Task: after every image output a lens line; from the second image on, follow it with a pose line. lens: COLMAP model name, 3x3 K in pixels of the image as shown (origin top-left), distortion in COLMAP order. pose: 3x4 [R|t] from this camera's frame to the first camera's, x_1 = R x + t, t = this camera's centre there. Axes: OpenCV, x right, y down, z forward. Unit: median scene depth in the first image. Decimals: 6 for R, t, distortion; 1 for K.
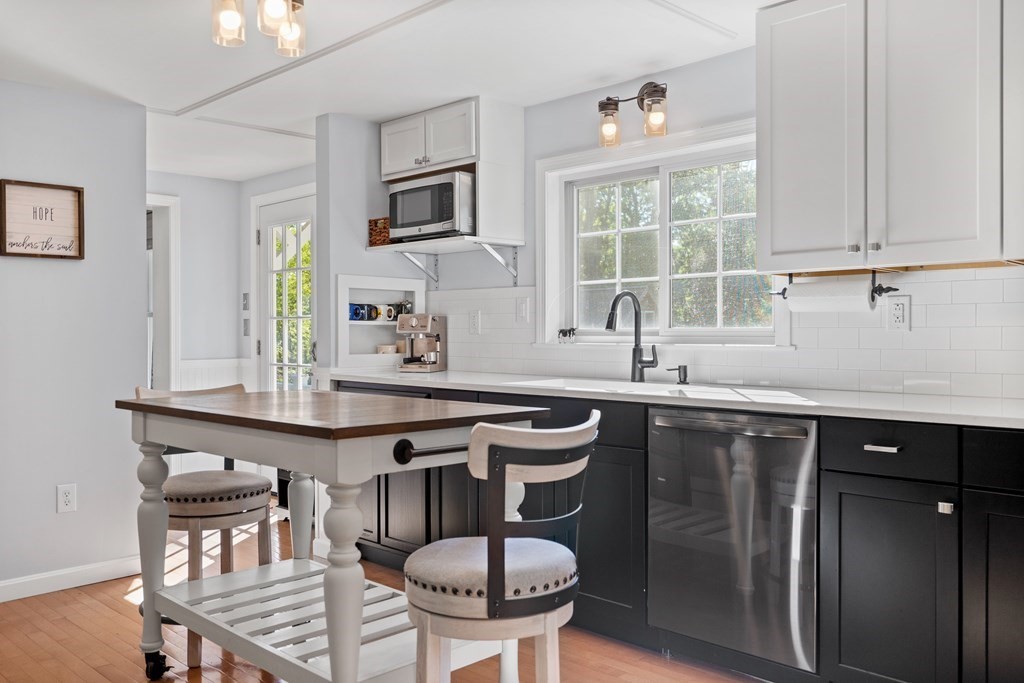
lens RADIAL K [[825.1, 0, 512.7], [0, 825.1, 338.6], [0, 0, 1]] dist [-0.016070, -0.006056]
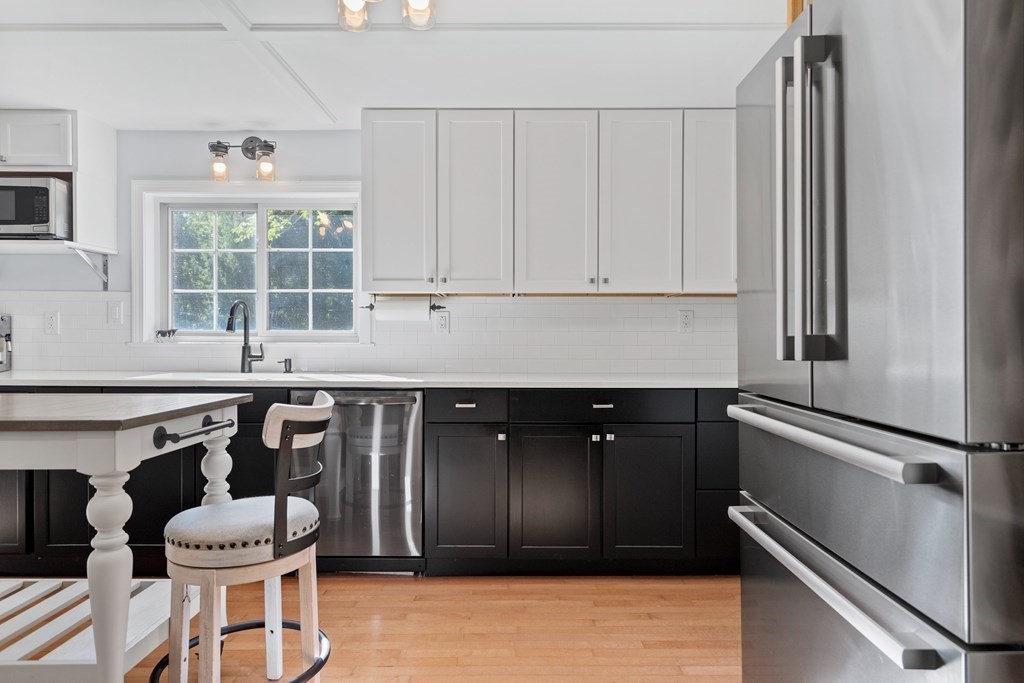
lens RADIAL K [[621.4, 0, 514.6], [0, 621.4, 339.4], [0, 0, 1]] dist [-0.003510, 0.000844]
pose [[0.713430, 0.000517, 0.700727, -0.228730], [0.000157, 1.000000, -0.000897, 0.002723], [-0.700727, 0.000750, 0.713429, 0.036091]]
